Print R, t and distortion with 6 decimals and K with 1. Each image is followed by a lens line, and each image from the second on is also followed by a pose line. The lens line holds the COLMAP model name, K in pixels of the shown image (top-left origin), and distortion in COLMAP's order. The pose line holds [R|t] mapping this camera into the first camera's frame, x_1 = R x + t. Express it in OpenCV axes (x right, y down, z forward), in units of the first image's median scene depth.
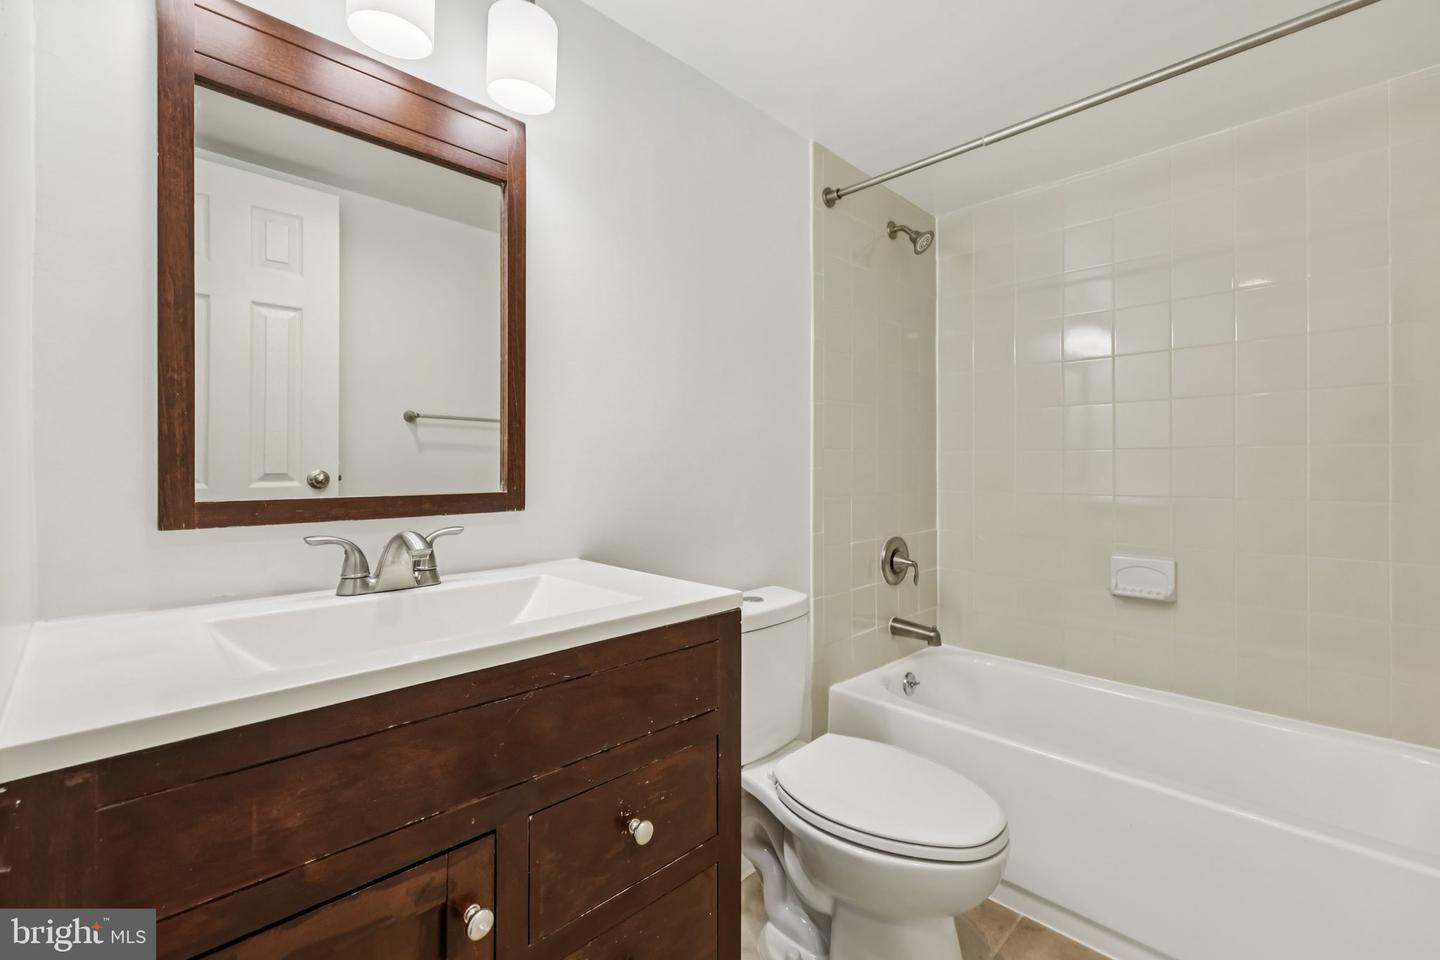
lens RADIAL K [[596.6, 0, 717.0], [0, 596.6, 459.4], [0, 0, 1]] dist [0.001401, 0.000041]
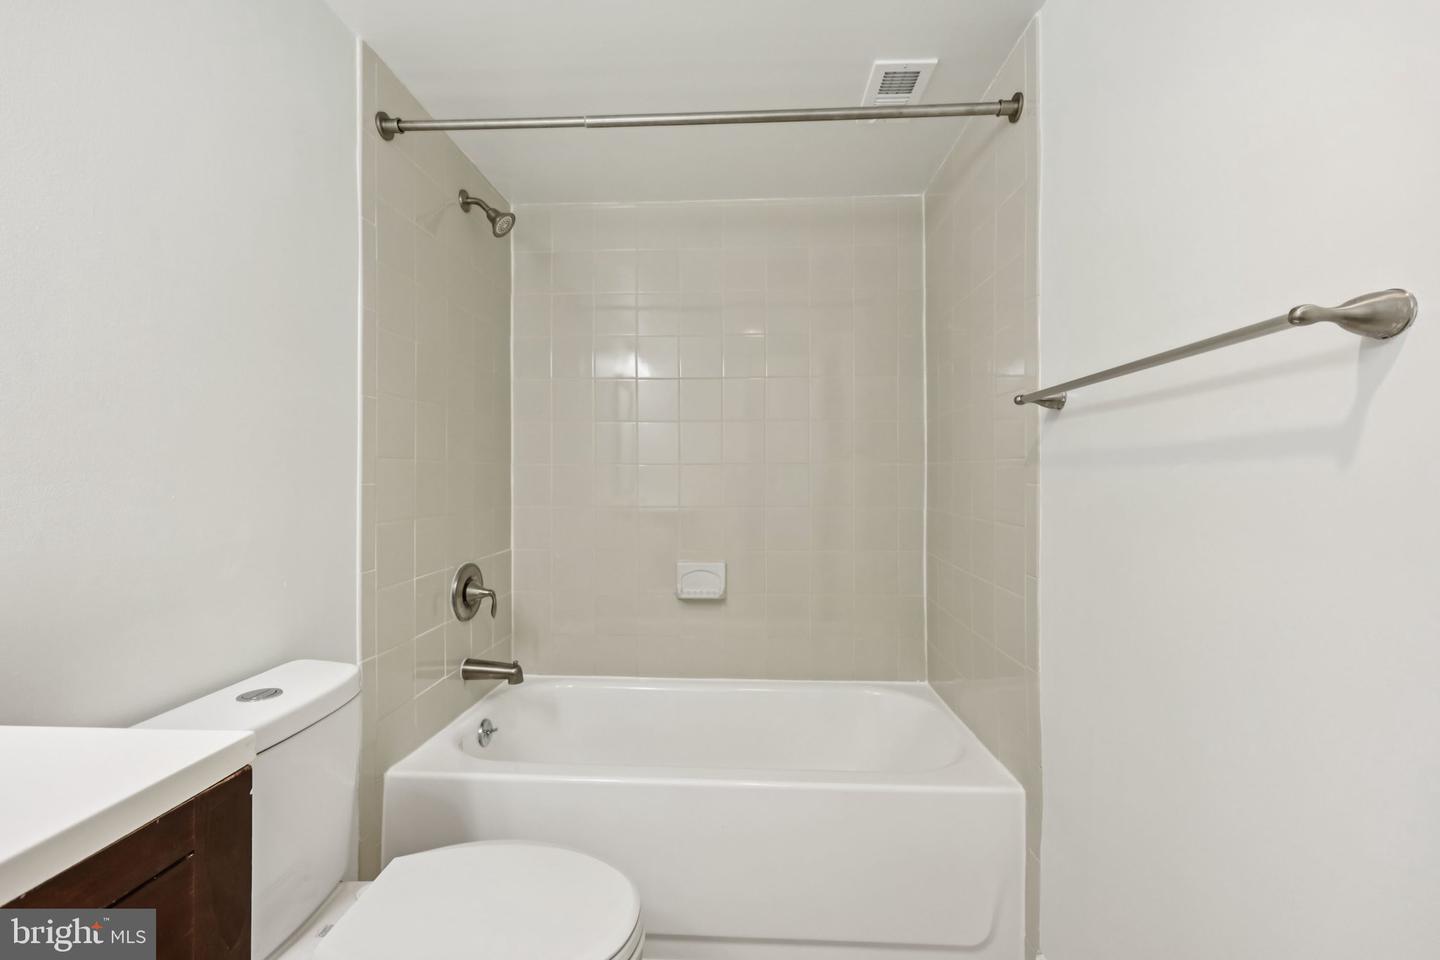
lens RADIAL K [[597.3, 0, 725.6], [0, 597.3, 475.2], [0, 0, 1]] dist [0.001586, 0.000008]
pose [[0.740201, 0.000980, 0.672385, -0.001842], [-0.008189, 0.999938, 0.007558, -0.005599], [-0.672336, -0.011101, 0.740163, 0.131004]]
